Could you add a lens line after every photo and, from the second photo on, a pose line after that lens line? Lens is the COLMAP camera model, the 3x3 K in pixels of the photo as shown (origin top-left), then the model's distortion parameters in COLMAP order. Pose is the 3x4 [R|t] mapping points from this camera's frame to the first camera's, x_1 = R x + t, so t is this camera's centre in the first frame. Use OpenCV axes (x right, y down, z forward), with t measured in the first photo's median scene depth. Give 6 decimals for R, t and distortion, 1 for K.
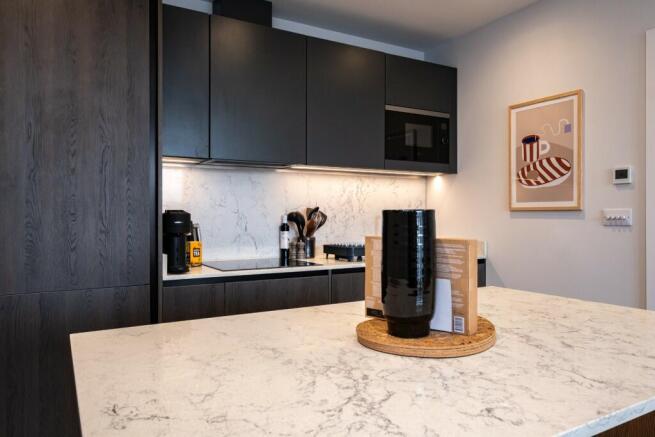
lens RADIAL K [[473.4, 0, 328.0], [0, 473.4, 218.5], [0, 0, 1]] dist [0.003109, -0.007512]
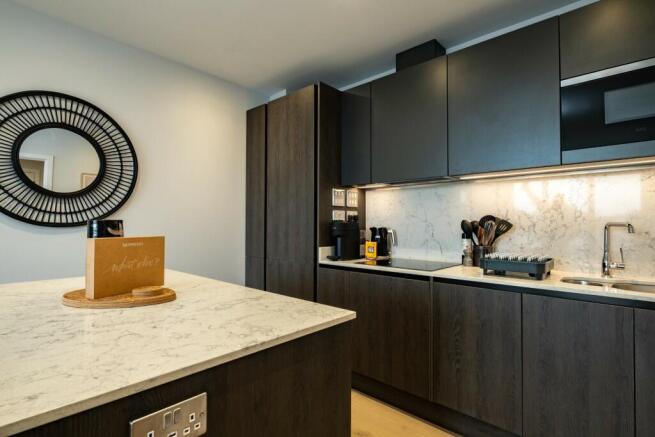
lens RADIAL K [[324.9, 0, 326.0], [0, 324.9, 215.8], [0, 0, 1]] dist [0.002562, 0.000382]
pose [[0.296323, -0.024951, -0.954762, 0.528337], [-0.010318, 0.999517, -0.029323, -0.000083], [0.955032, 0.018540, 0.295922, 0.496030]]
